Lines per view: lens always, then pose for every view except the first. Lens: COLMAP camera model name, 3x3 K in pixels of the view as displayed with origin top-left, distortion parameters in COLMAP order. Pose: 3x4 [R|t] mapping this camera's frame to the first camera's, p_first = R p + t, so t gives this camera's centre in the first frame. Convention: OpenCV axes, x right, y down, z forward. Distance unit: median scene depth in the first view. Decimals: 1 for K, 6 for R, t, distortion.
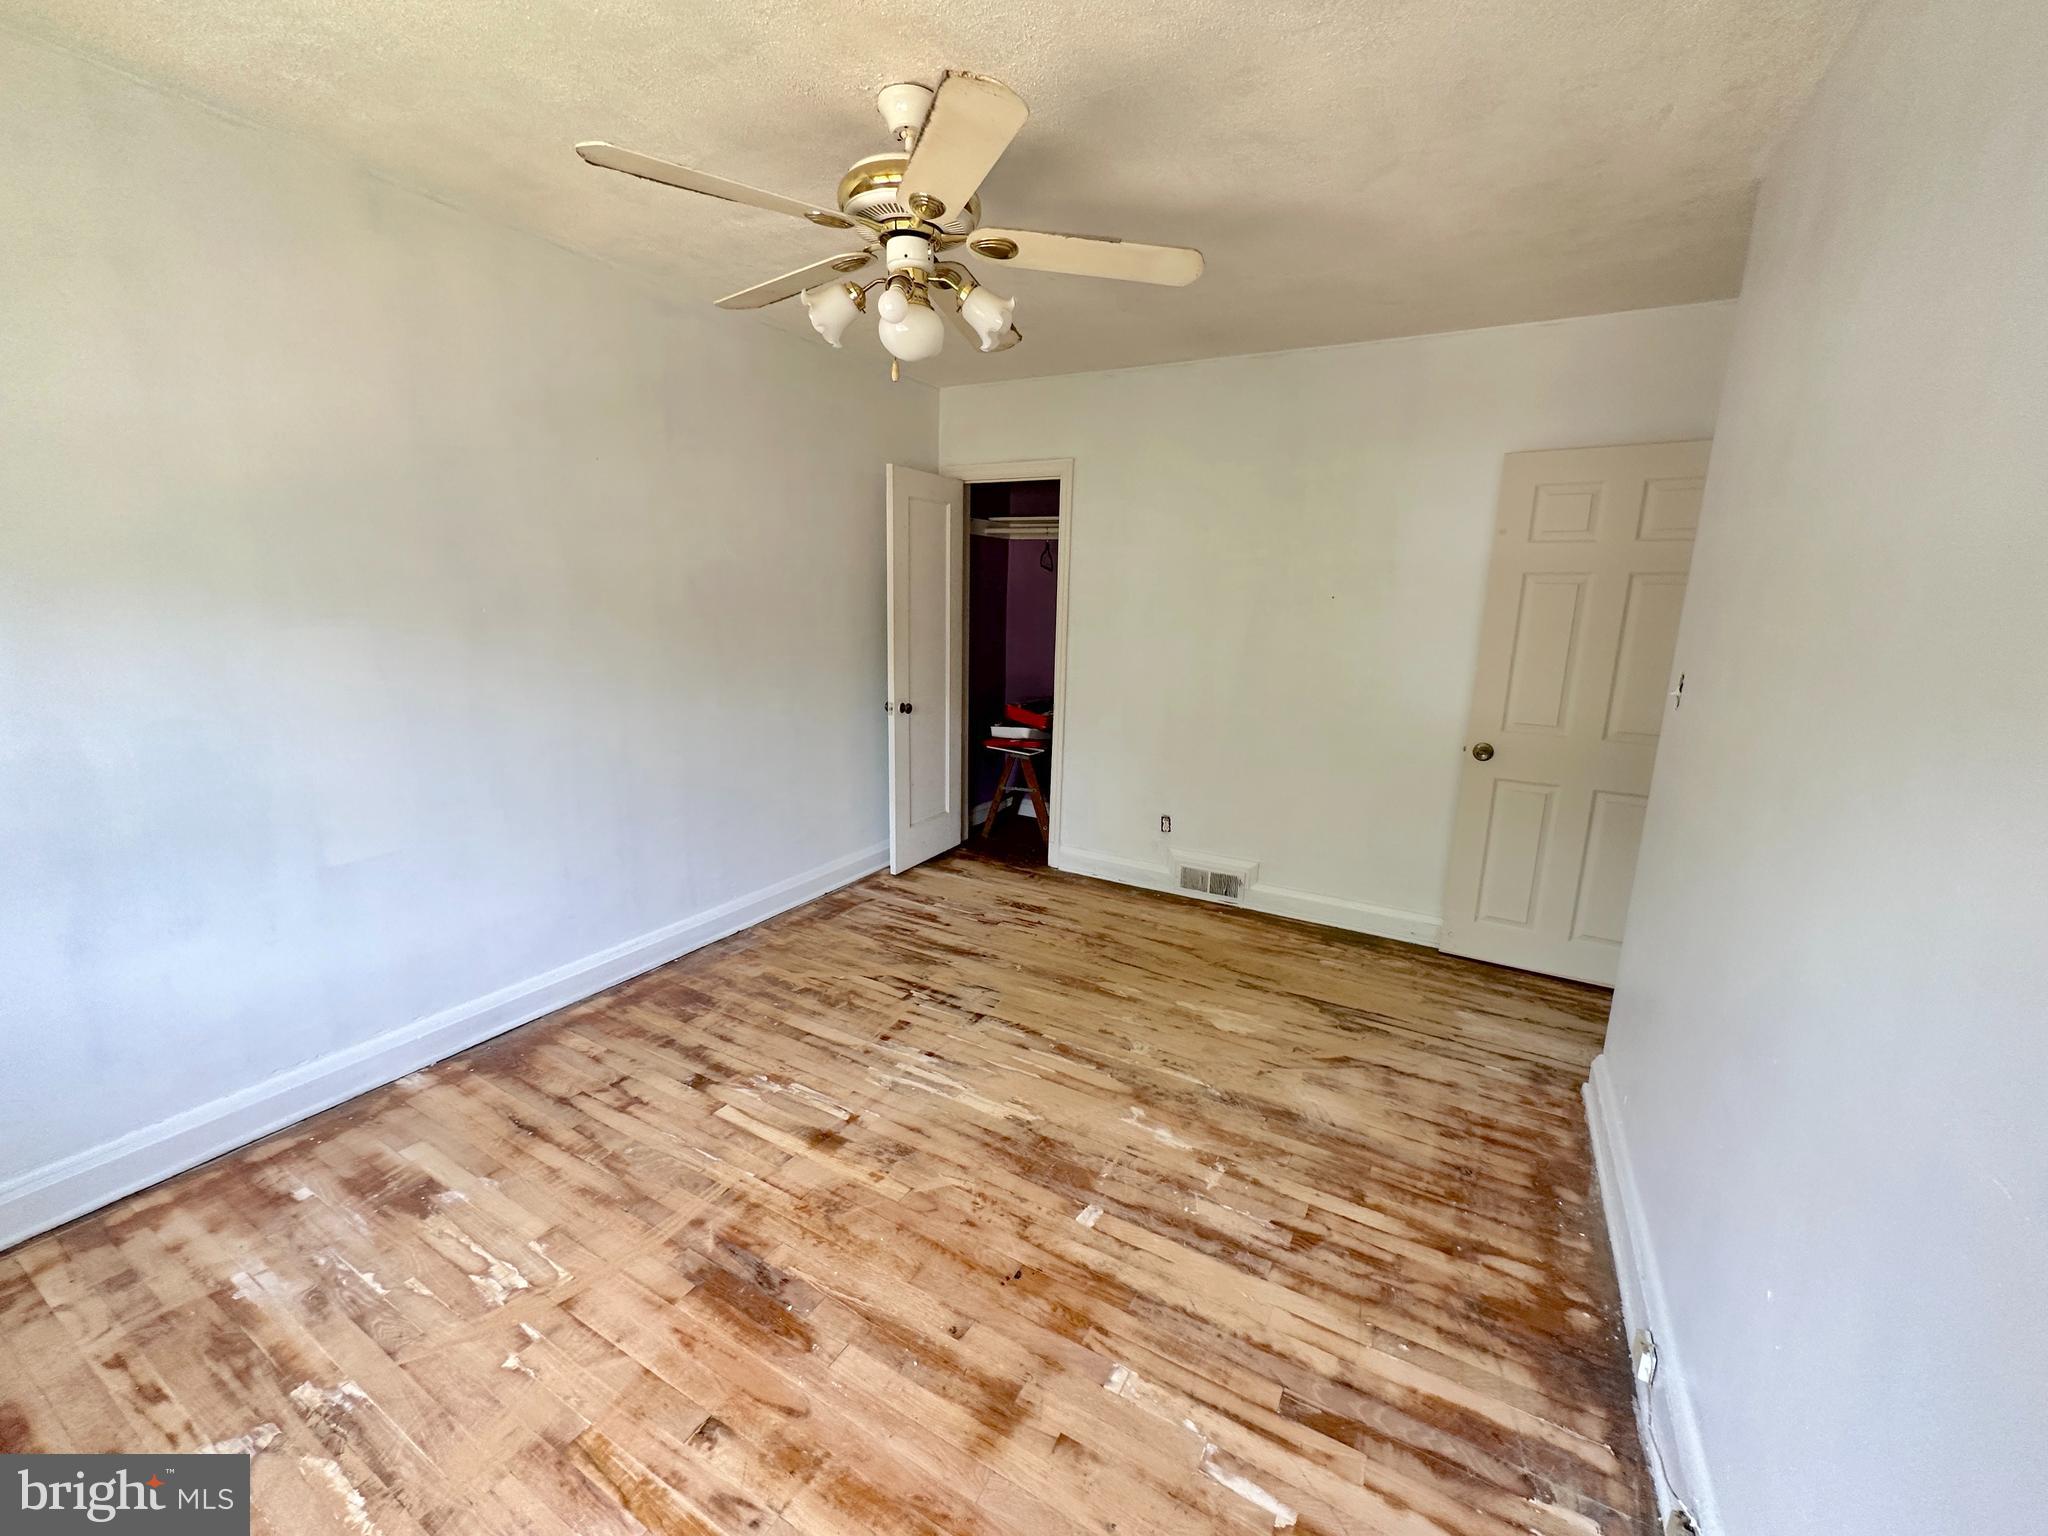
lens RADIAL K [[815.6, 0, 1024.0], [0, 815.6, 768.0], [0, 0, 1]] dist [-0.001999, 0.000148]
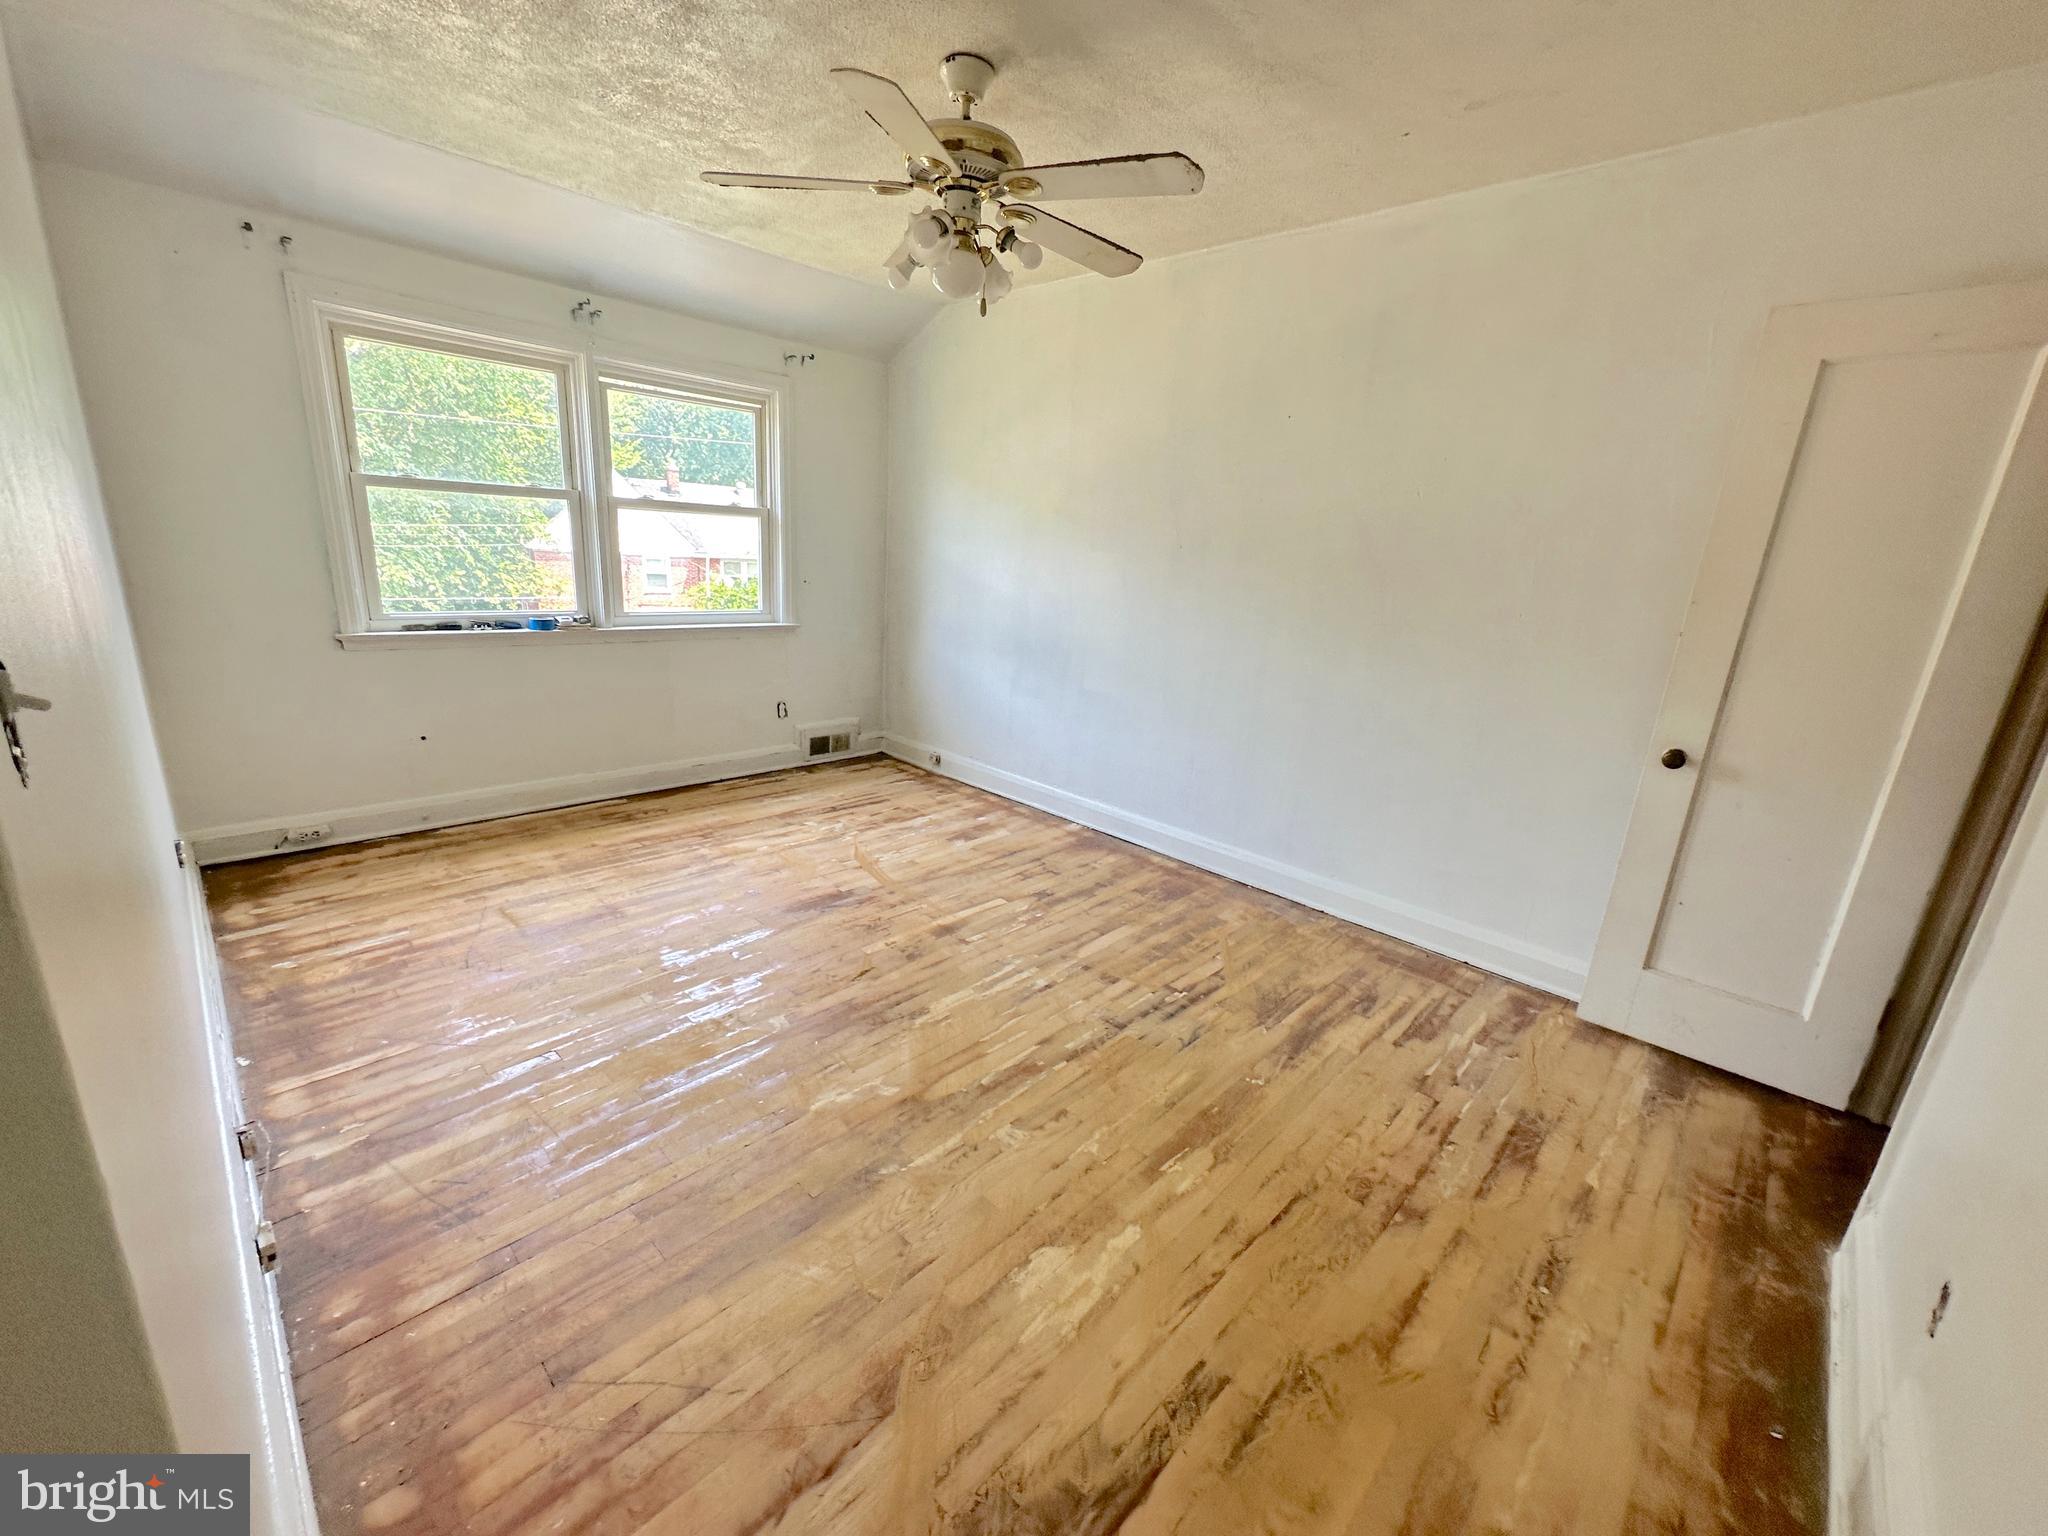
lens RADIAL K [[815.6, 0, 1024.0], [0, 815.6, 768.0], [0, 0, 1]] dist [-0.001999, 0.000148]
pose [[-0.245117, 0.226673, -0.942622, 0.703603], [-0.266351, 0.919126, 0.290284, -0.158275], [0.932188, 0.322222, -0.164918, 0.964460]]
